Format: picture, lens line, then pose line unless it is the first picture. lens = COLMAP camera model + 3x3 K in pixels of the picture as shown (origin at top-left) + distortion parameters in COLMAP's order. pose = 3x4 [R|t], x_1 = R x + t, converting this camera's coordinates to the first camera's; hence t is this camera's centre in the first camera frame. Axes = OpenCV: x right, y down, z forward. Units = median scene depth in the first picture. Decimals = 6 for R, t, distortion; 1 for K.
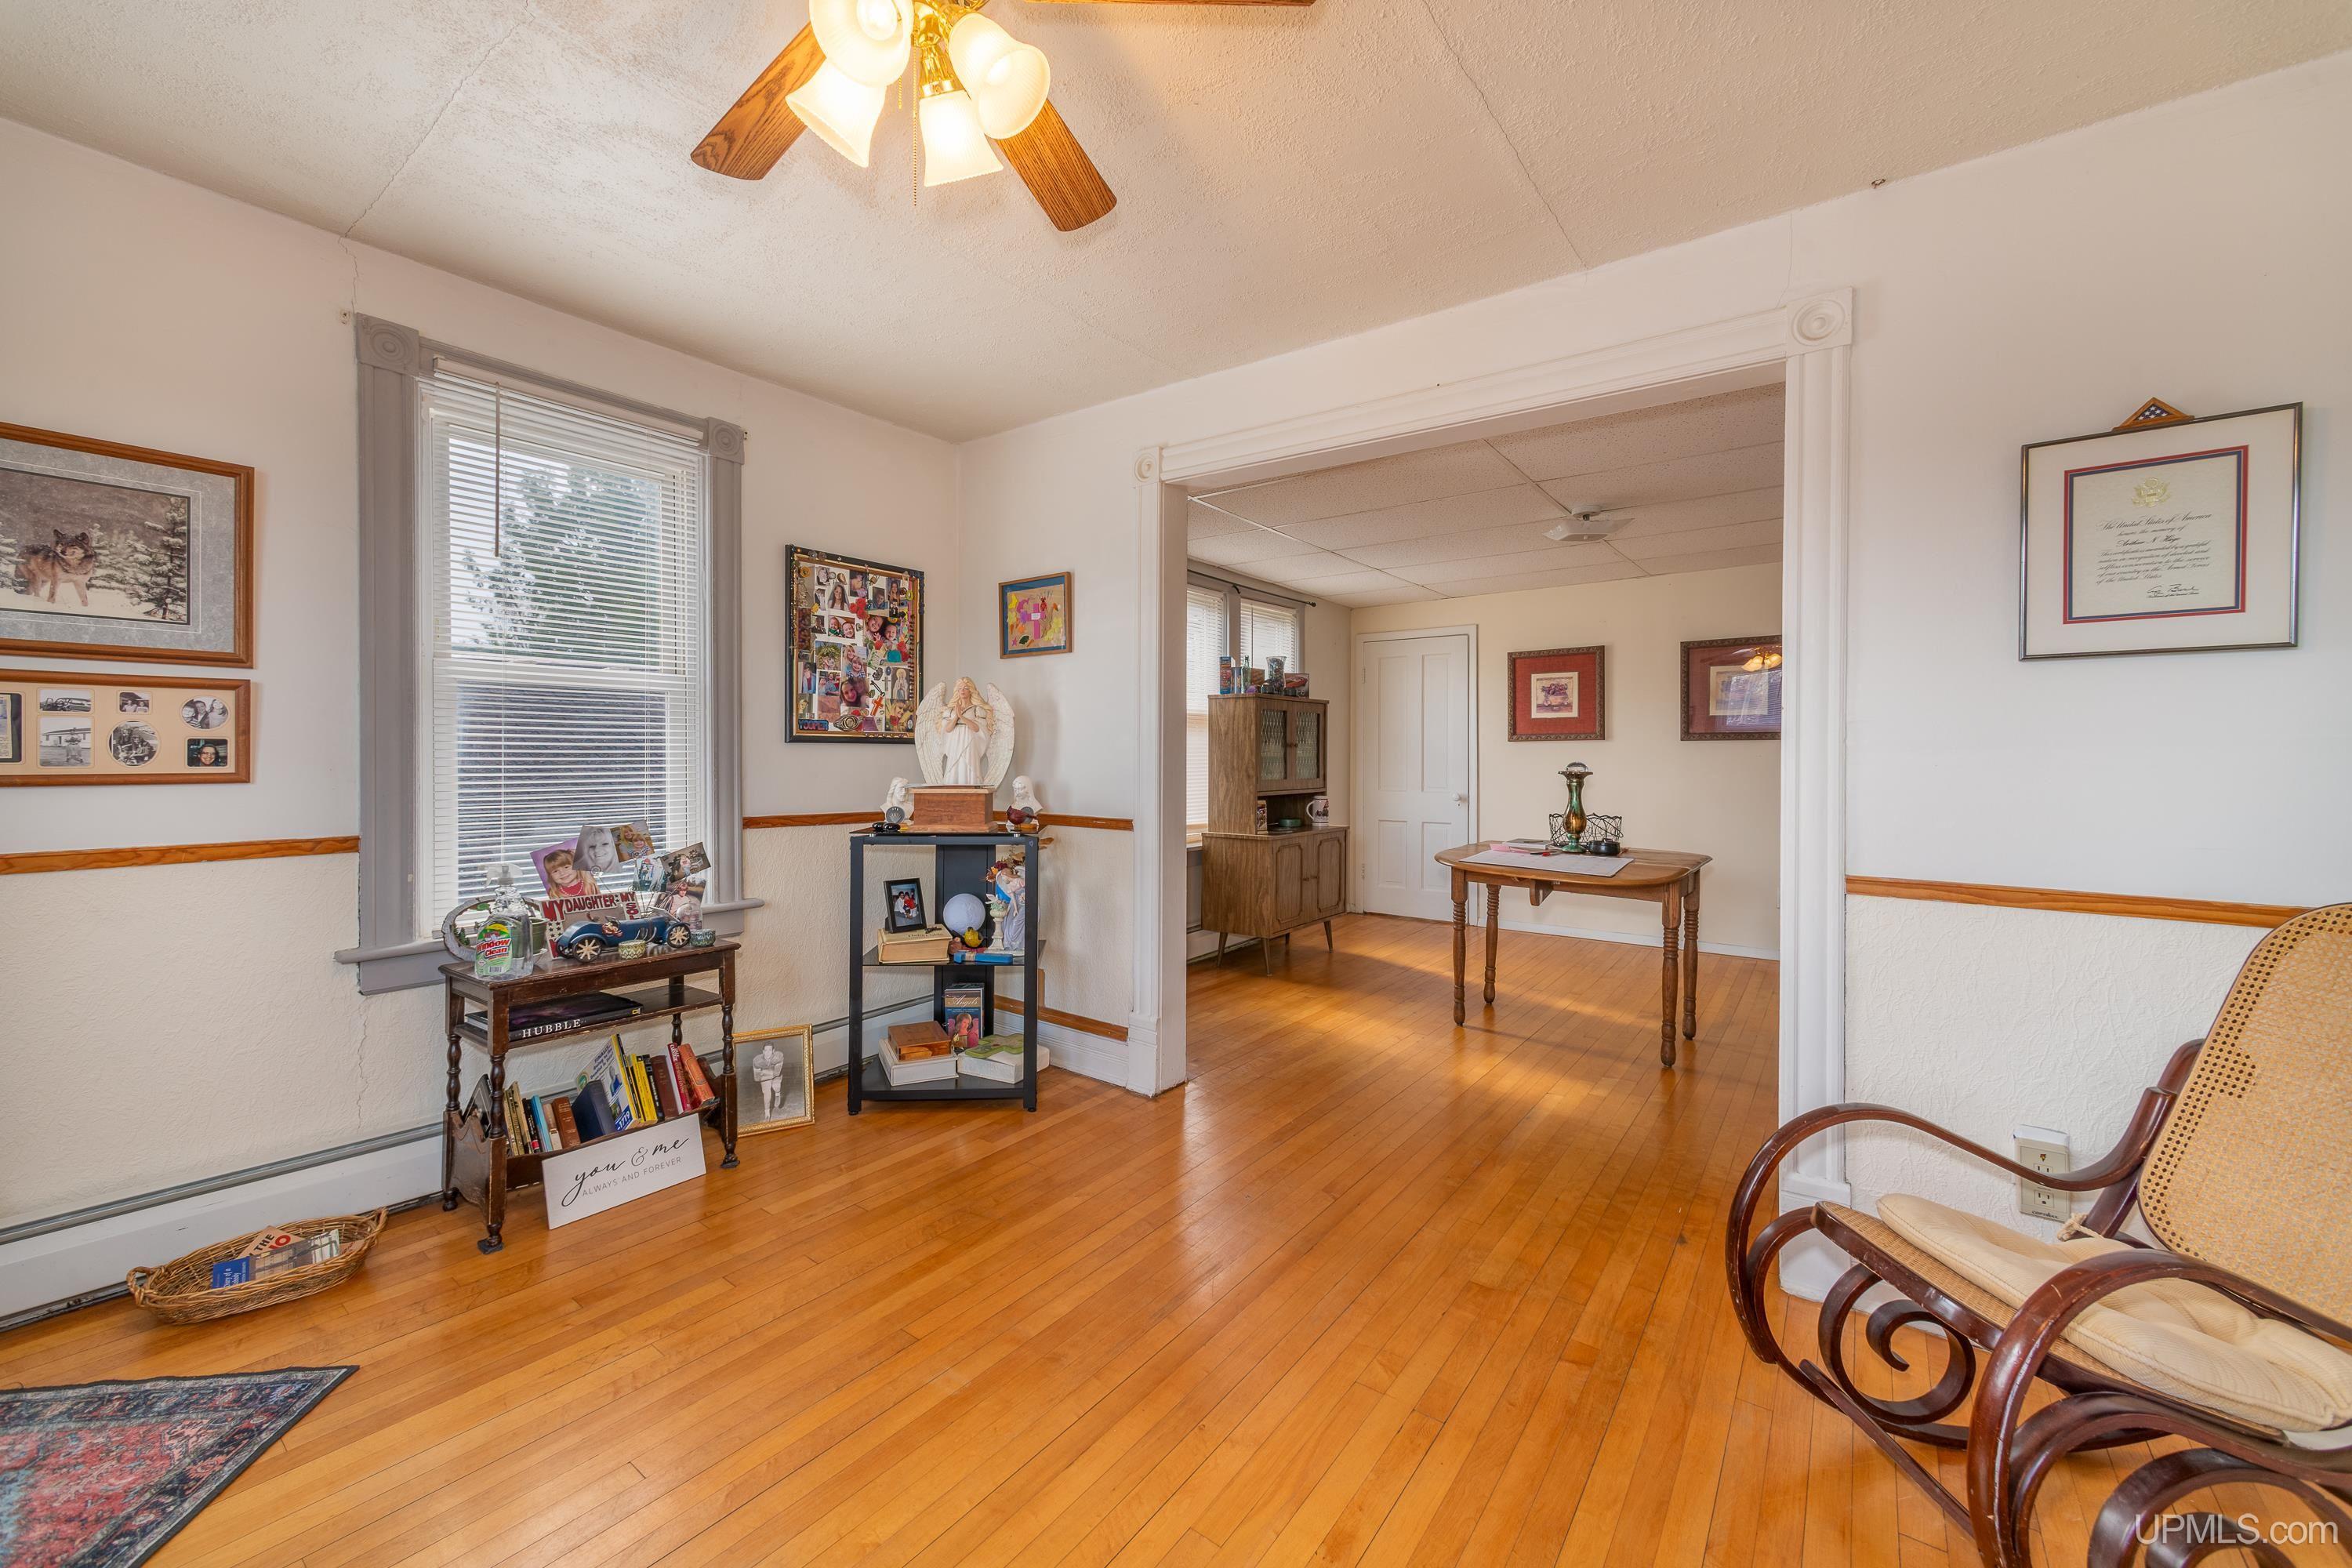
lens RADIAL K [[918.6, 0, 1175.0], [0, 918.6, 759.5], [0, 0, 1]] dist [0.007221, 0.000299]
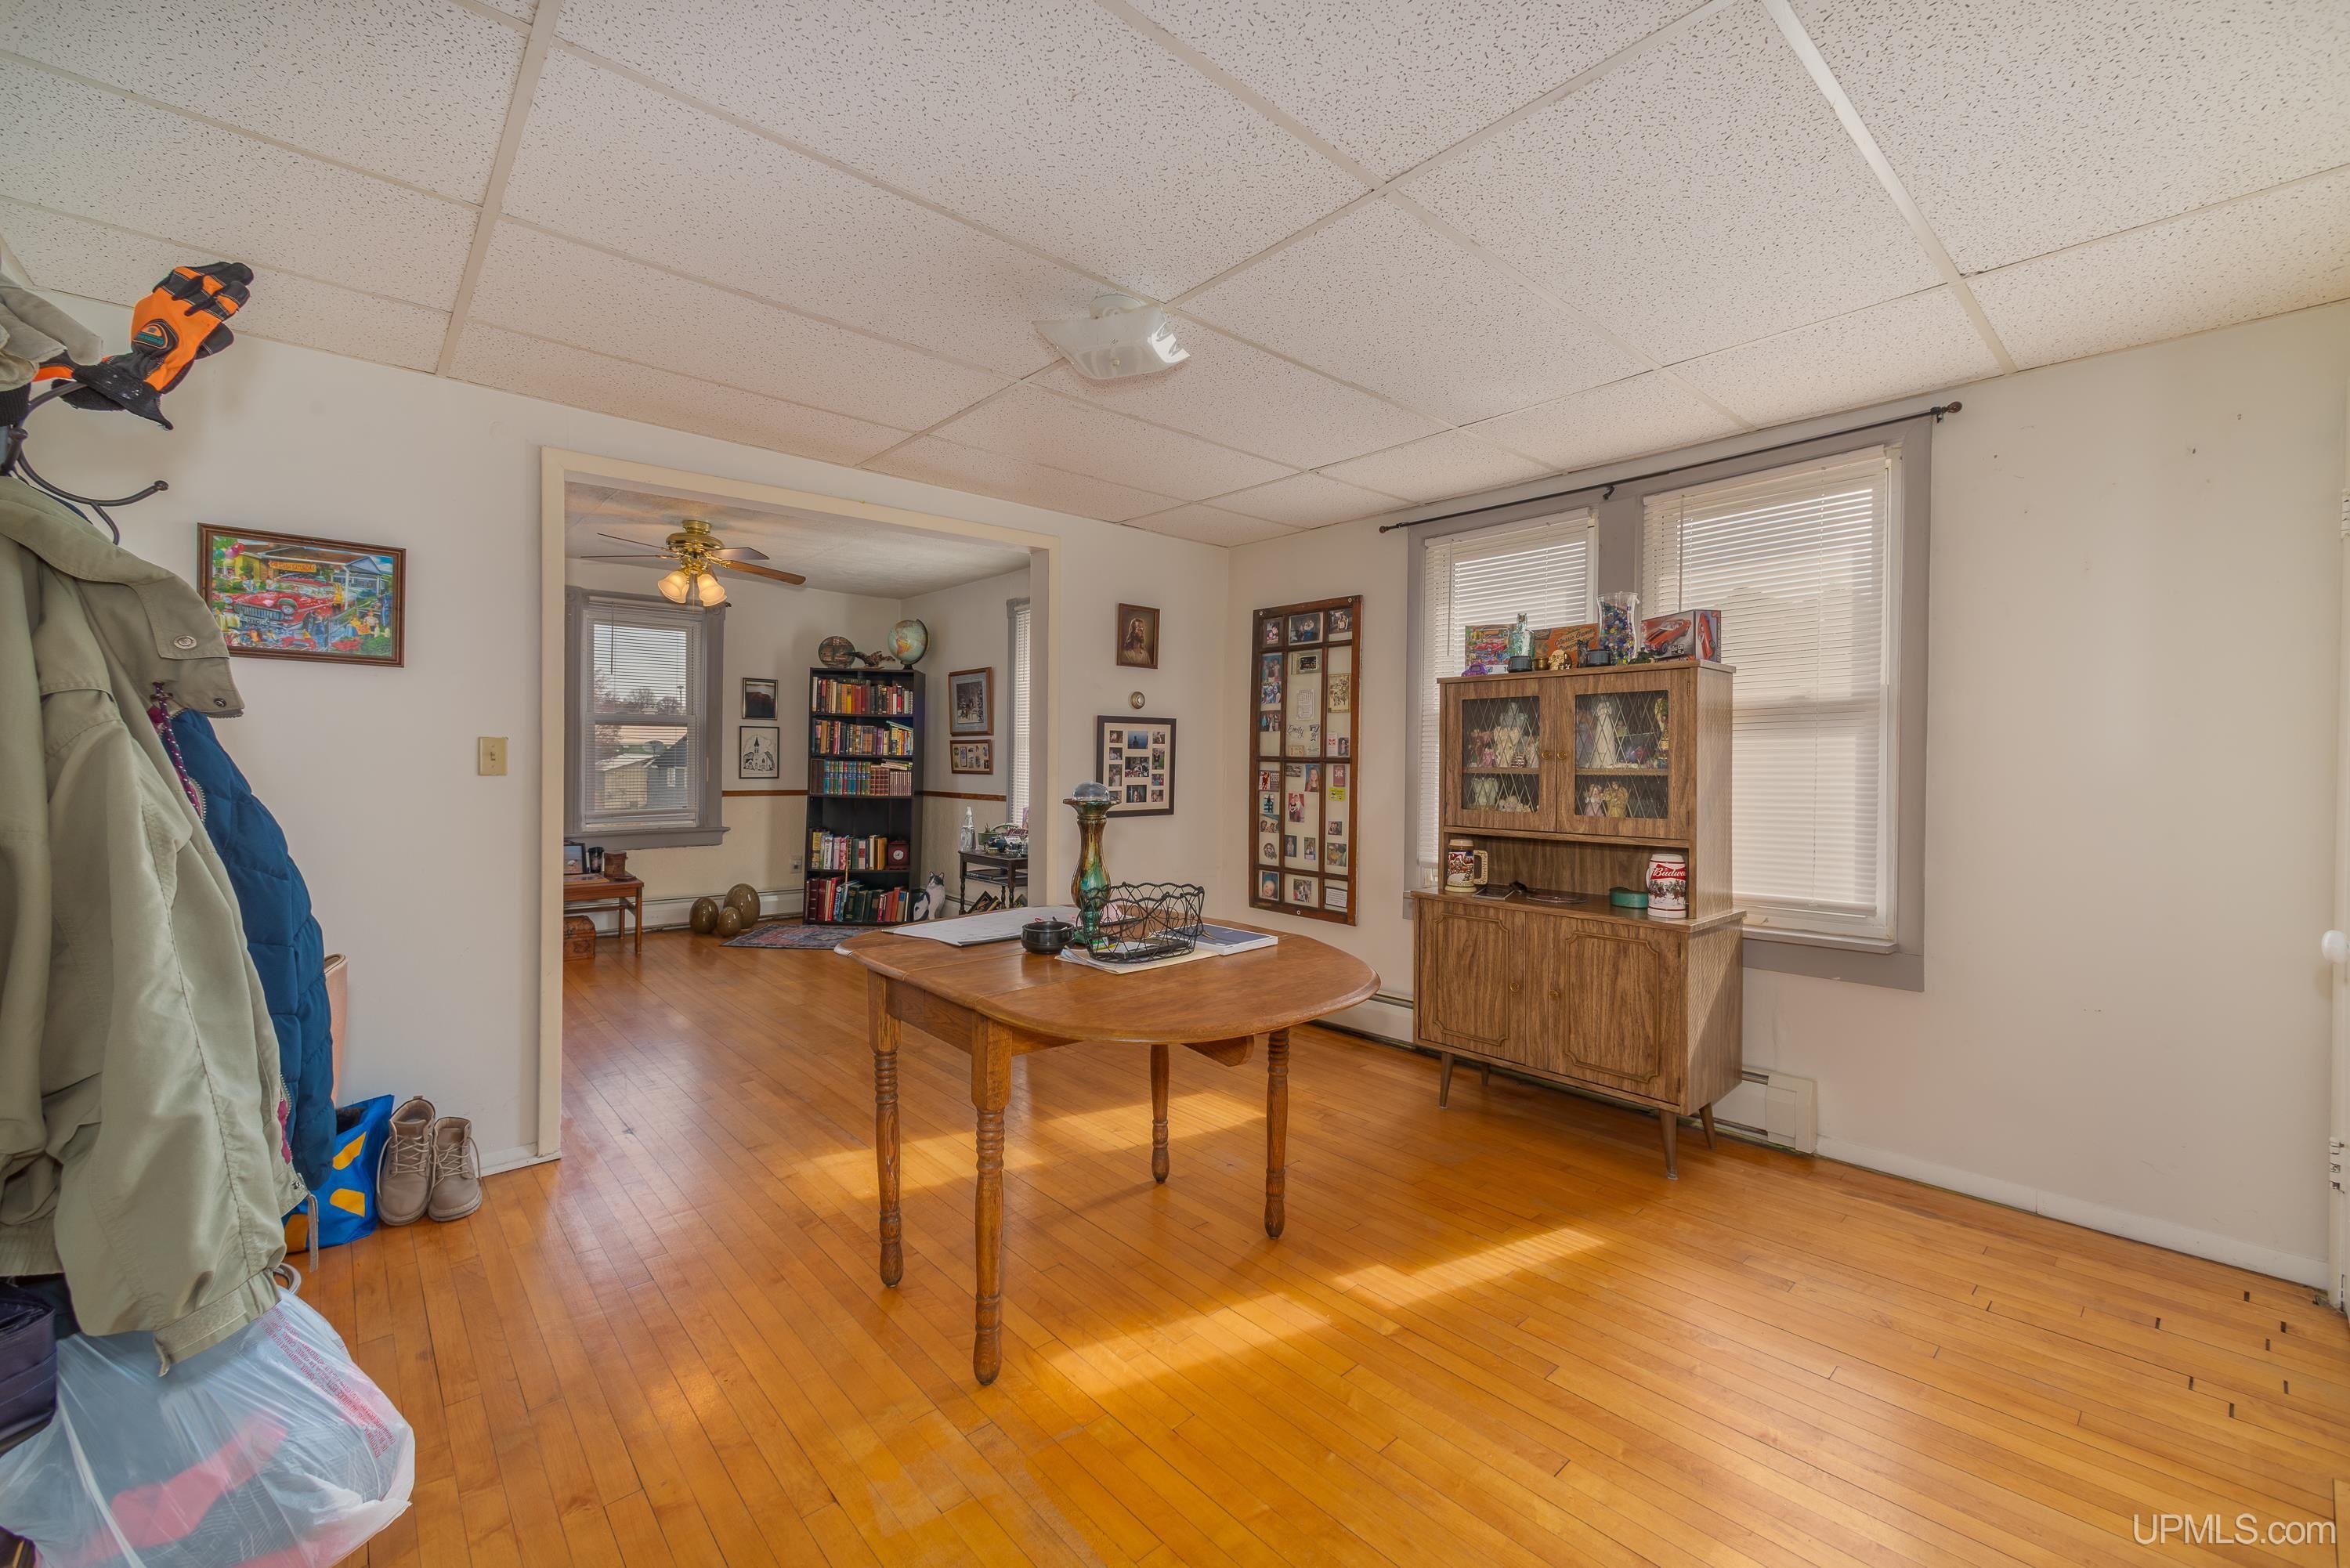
lens RADIAL K [[958.2, 0, 1171.6], [0, 958.2, 774.4], [0, 0, 1]] dist [0.000823, 0.000068]
pose [[-0.204356, 0.011137, -0.978833, 0.736741], [-0.009591, 0.999865, 0.013379, -0.008271], [0.978850, 0.012122, -0.204221, 0.864567]]
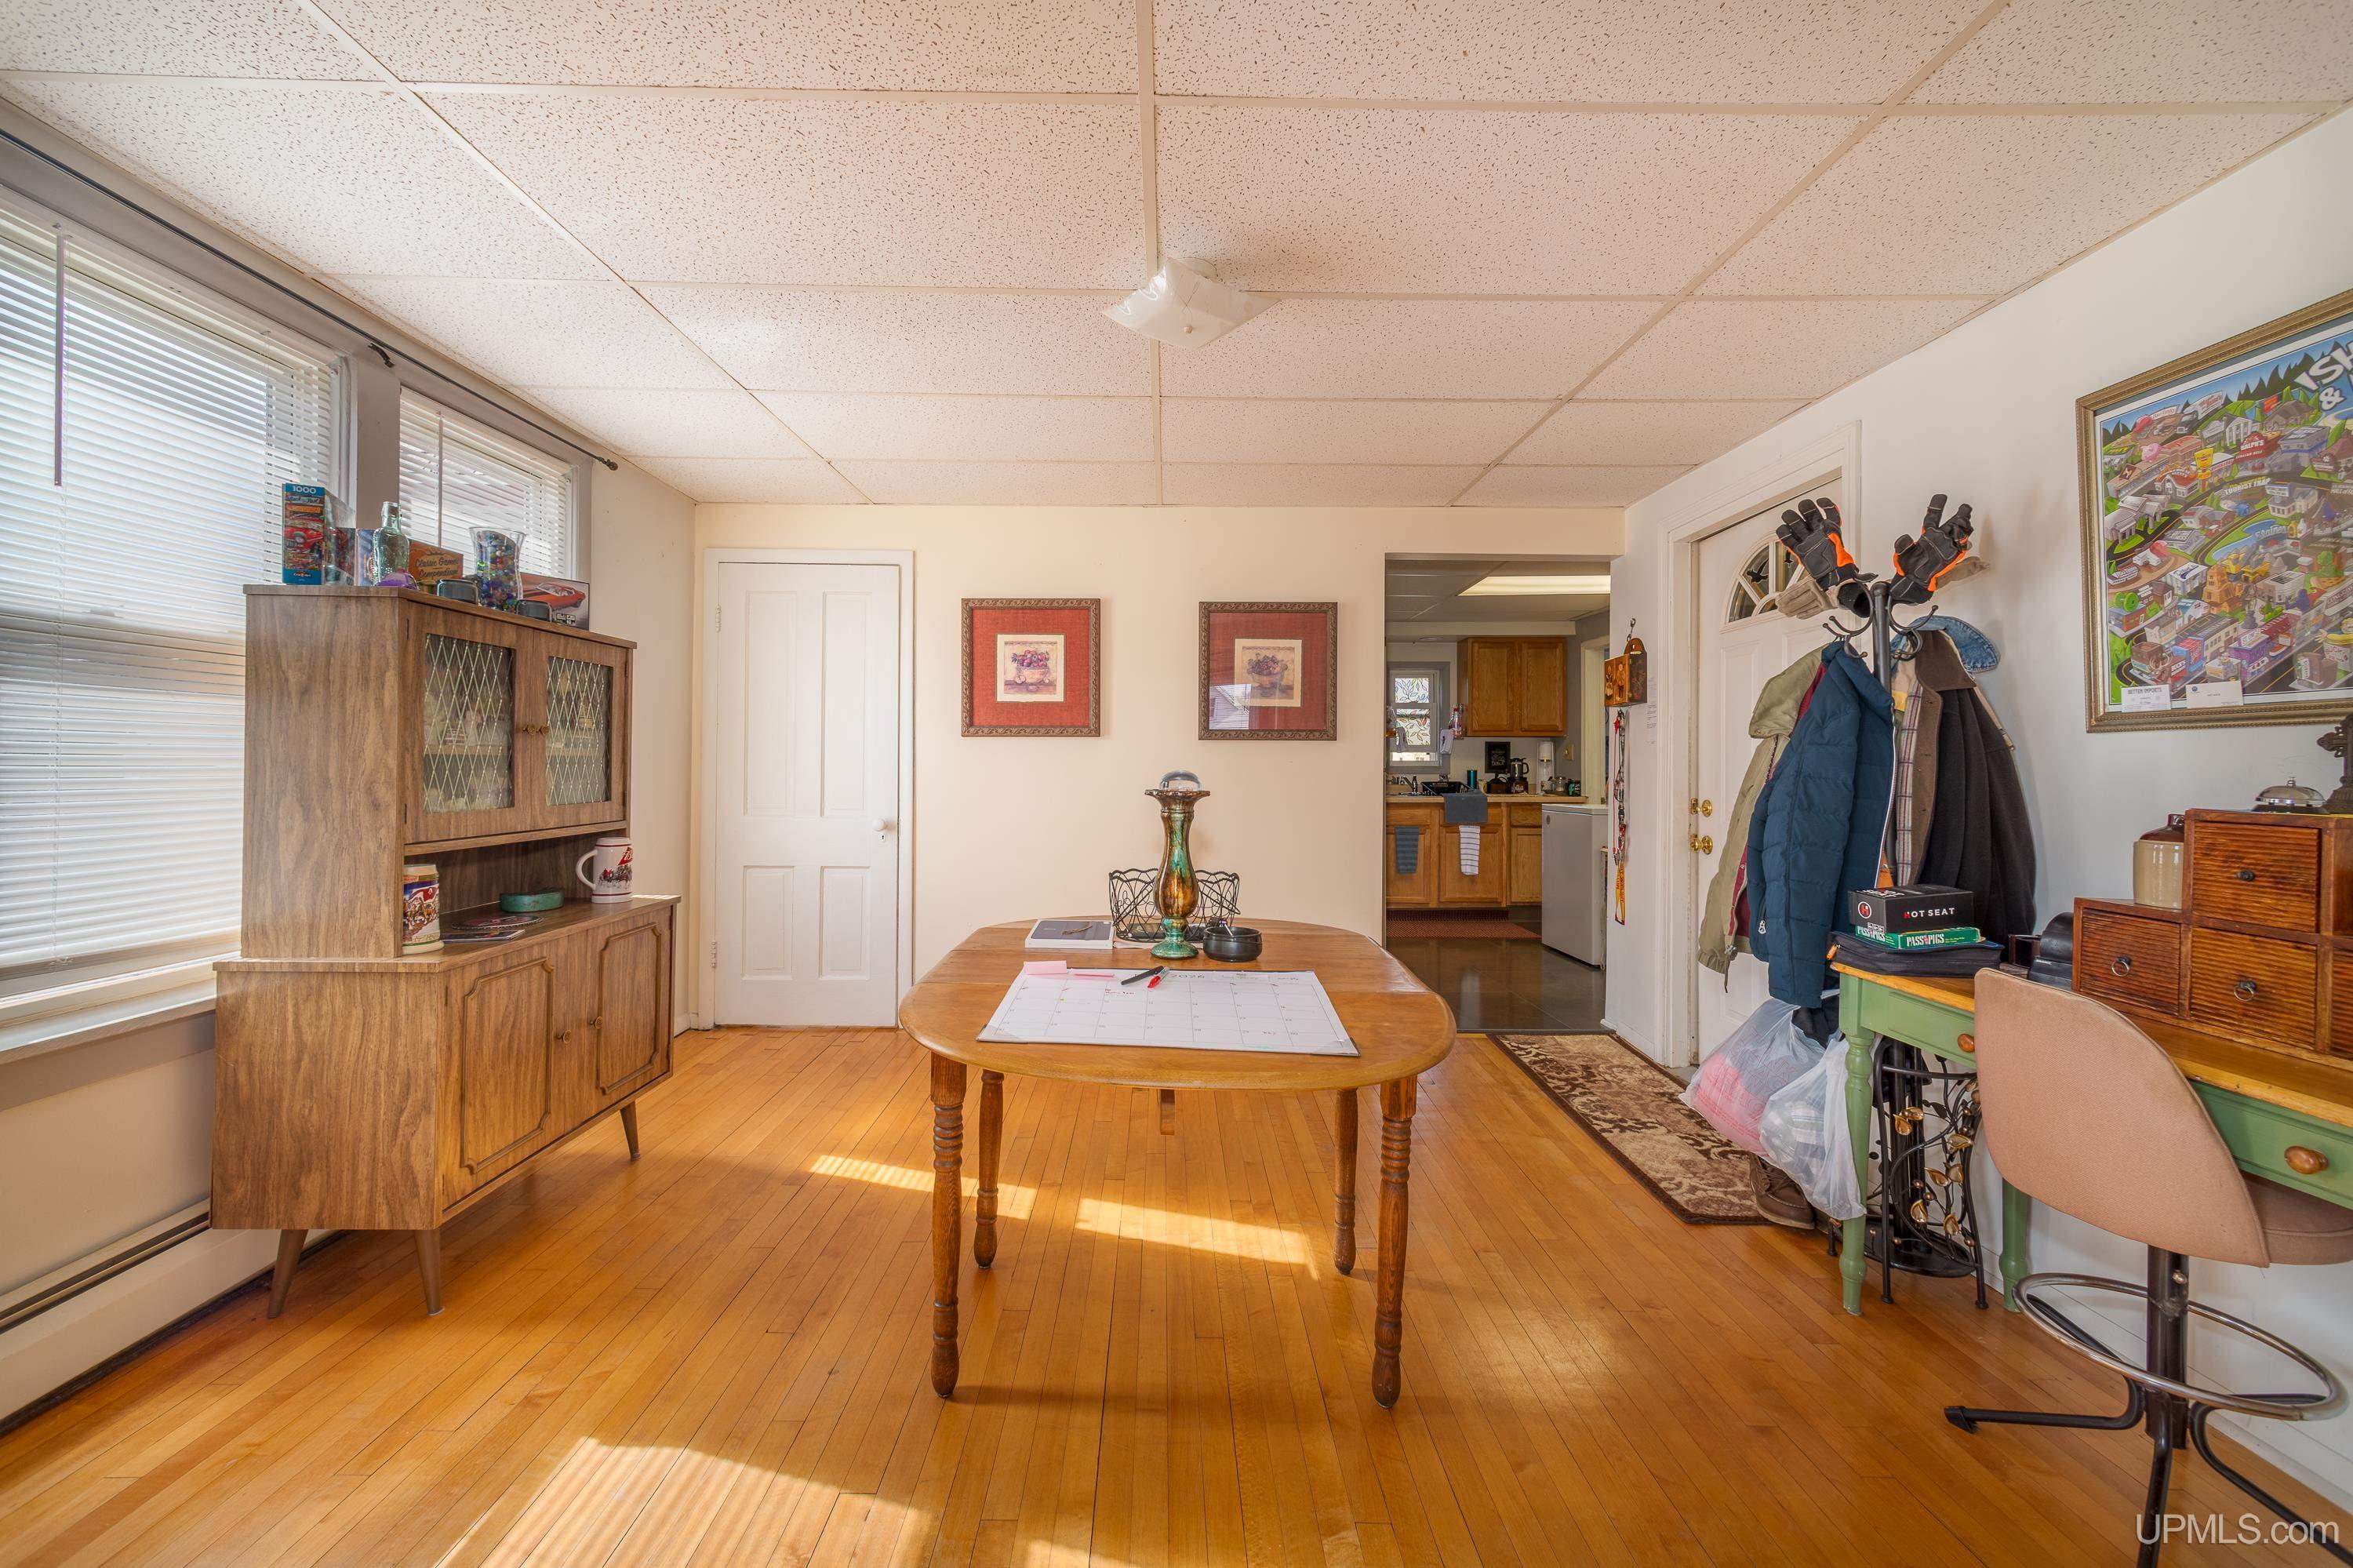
lens RADIAL K [[919.0, 0, 1175.5], [0, 919.0, 759.4], [0, 0, 1]] dist [0.007221, 0.000299]
pose [[0.791365, 0.008713, 0.611282, 0.098559], [-0.006199, 0.999961, -0.006228, -0.000259], [-0.611312, 0.001139, 0.791389, 0.451233]]
